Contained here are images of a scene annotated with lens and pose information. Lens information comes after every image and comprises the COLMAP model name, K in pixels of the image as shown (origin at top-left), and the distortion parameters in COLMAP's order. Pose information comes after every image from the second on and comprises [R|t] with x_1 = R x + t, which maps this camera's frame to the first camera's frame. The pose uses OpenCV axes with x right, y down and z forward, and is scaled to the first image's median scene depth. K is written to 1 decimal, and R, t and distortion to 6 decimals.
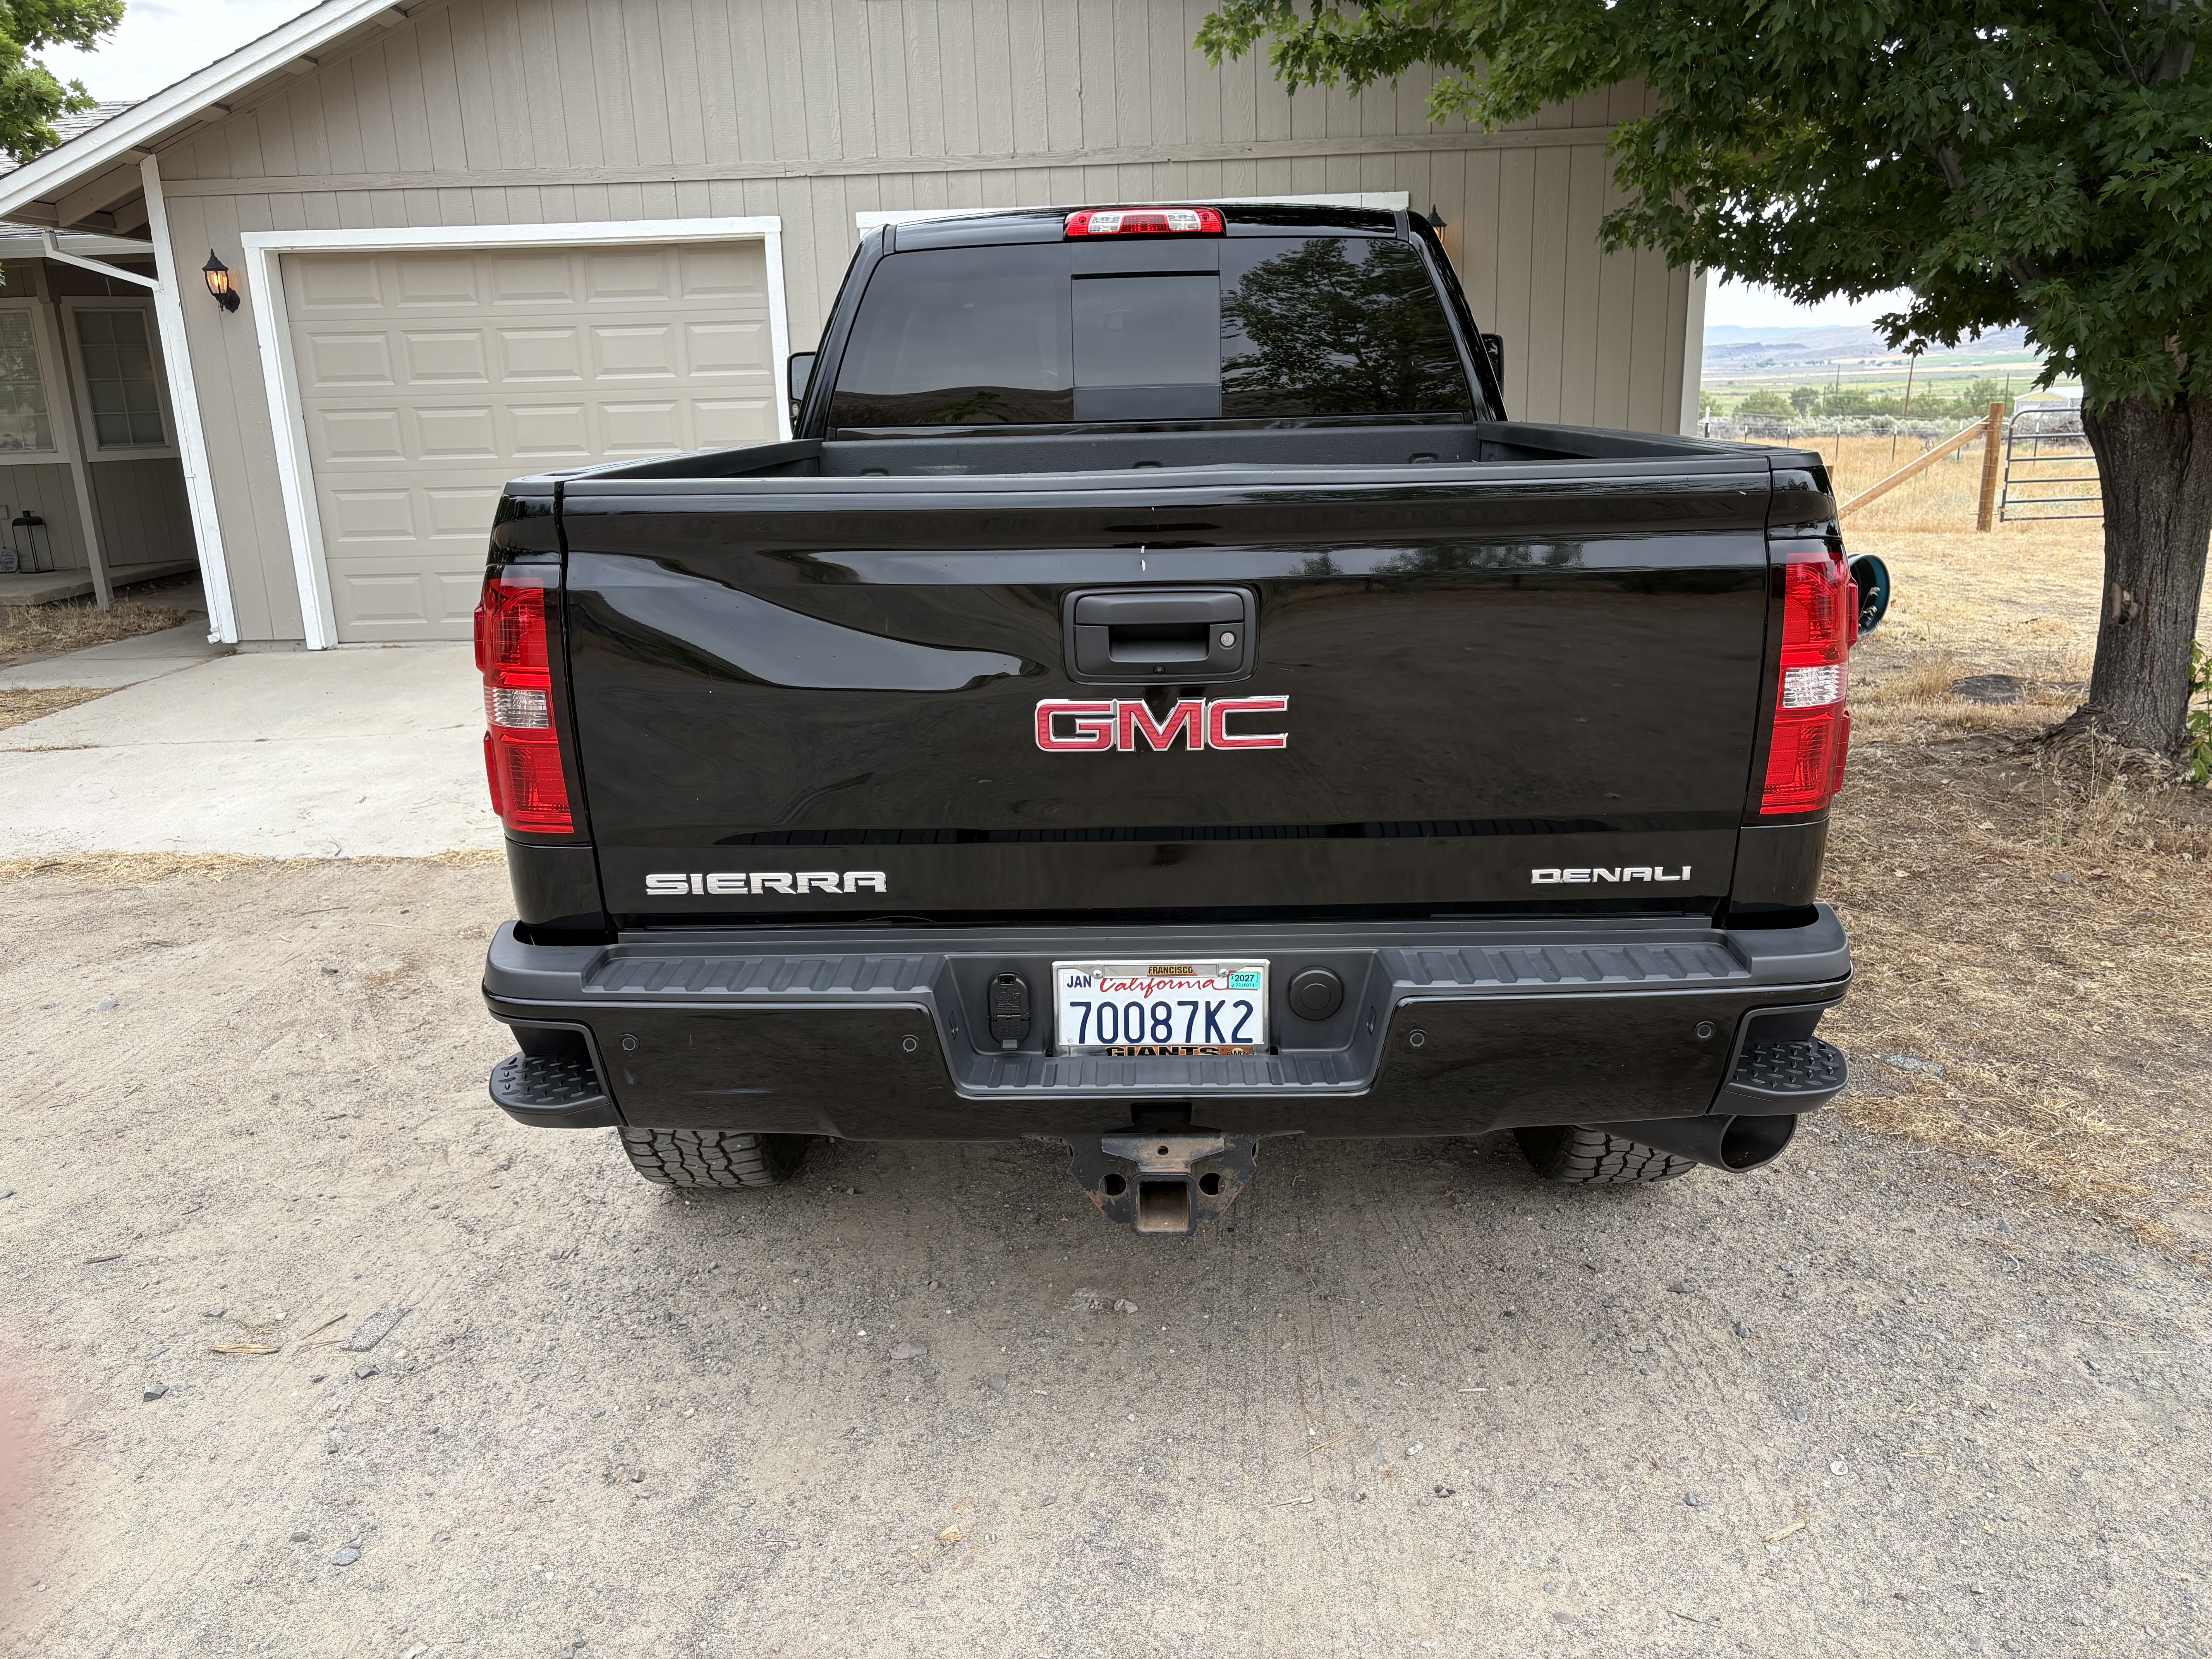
lens RADIAL K [[1669.5, 0, 1106.0], [0, 1669.5, 829.5], [0, 0, 1]] dist [-0.000276, 0.000226]
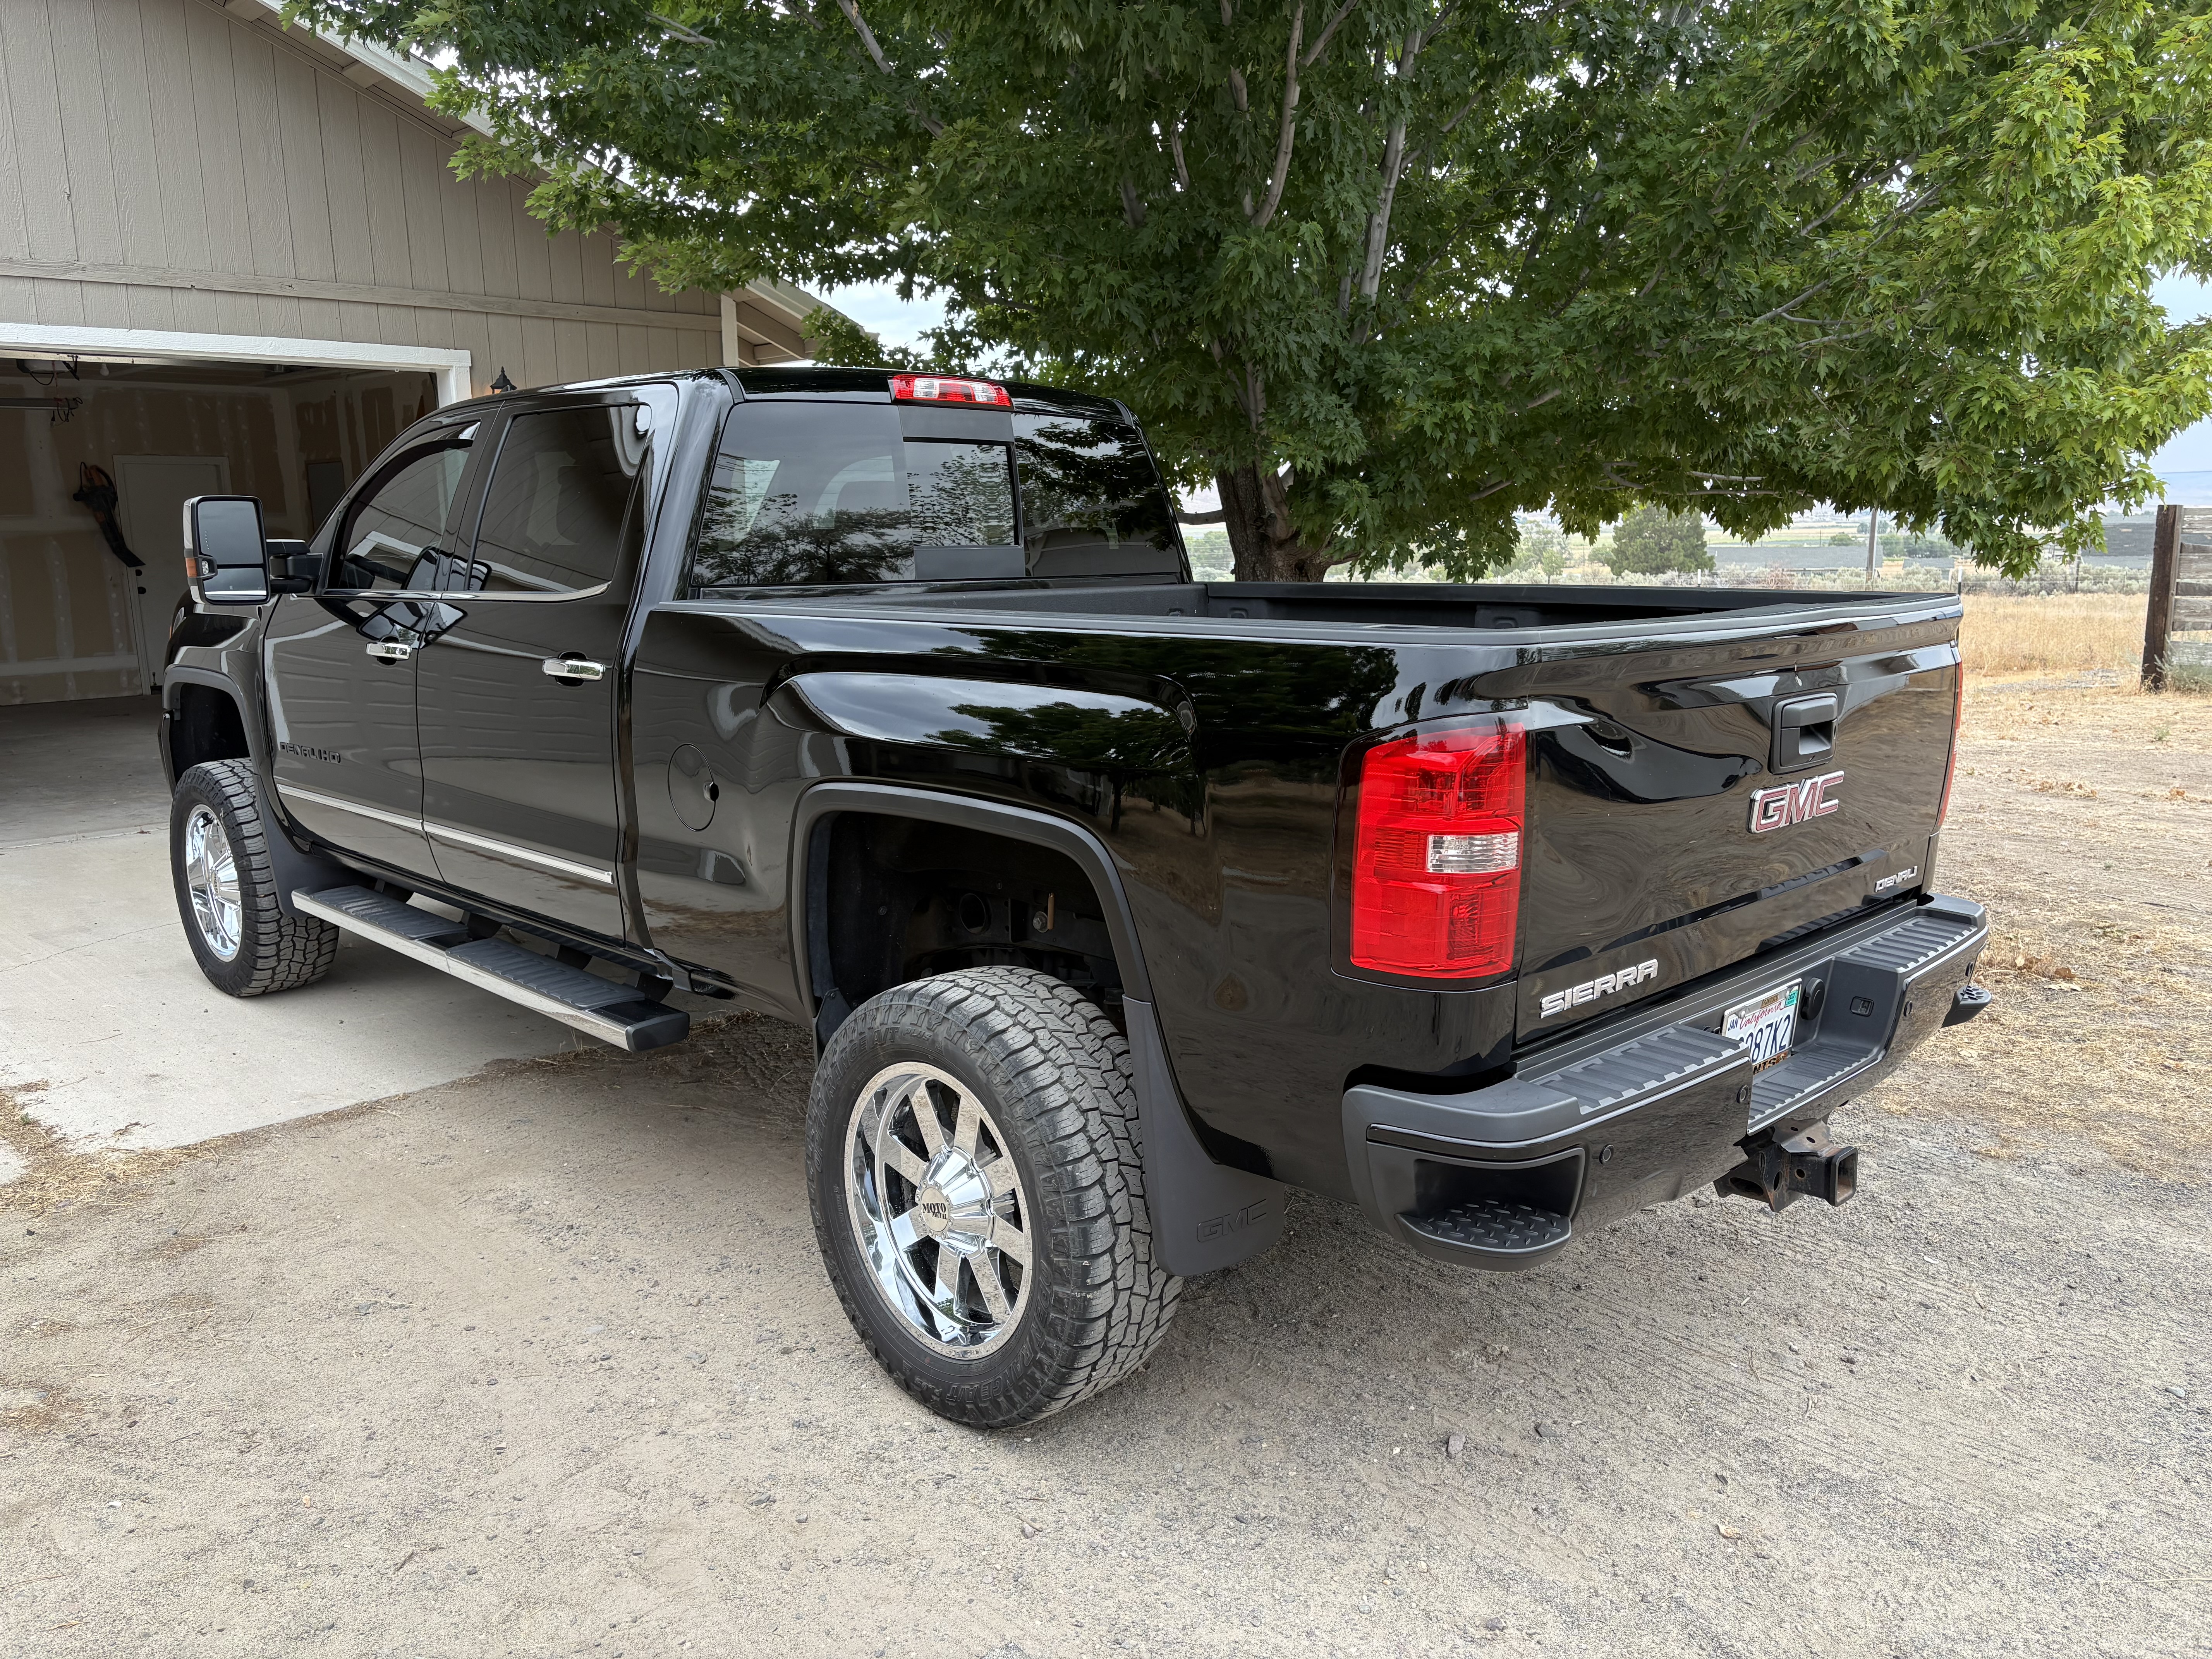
lens RADIAL K [[1676.6, 0, 1106.0], [0, 1676.6, 829.5], [0, 0, 1]] dist [0.005065, -0.001151]
pose [[0.693899, -0.104921, 0.712388, -0.676054], [0.173649, 0.984512, -0.024143, -0.055778], [-0.698821, 0.140459, 0.701371, 0.246200]]
